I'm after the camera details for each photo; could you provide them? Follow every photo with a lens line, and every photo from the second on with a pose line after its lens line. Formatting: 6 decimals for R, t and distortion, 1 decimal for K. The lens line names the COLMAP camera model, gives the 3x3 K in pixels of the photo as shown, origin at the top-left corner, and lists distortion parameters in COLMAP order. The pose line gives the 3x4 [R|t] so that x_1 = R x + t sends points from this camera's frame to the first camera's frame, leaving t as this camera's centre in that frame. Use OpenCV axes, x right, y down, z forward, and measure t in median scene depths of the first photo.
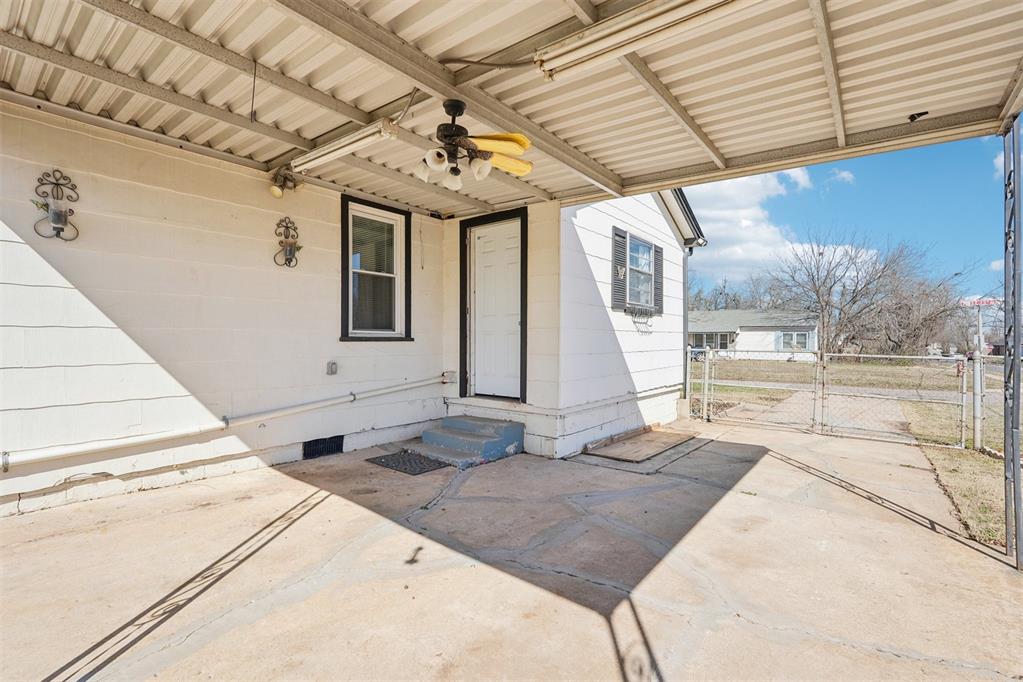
lens RADIAL K [[453.8, 0, 511.5], [0, 453.8, 341.0], [0, 0, 1]] dist [0.000819, 0.000767]
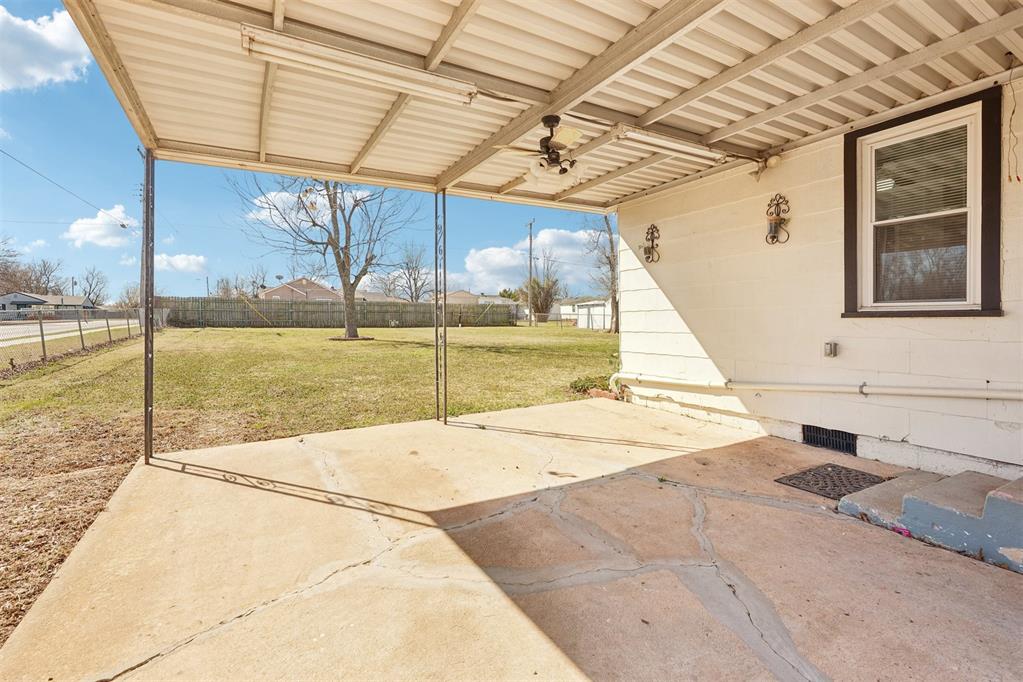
lens RADIAL K [[423.9, 0, 511.5], [0, 423.9, 341.0], [0, 0, 1]] dist [0.002543, 0.000532]
pose [[-0.316477, 0.033462, -0.948010, 0.701290], [-0.014244, 0.999097, 0.040021, 0.028090], [0.948493, 0.026169, -0.315714, 0.873038]]
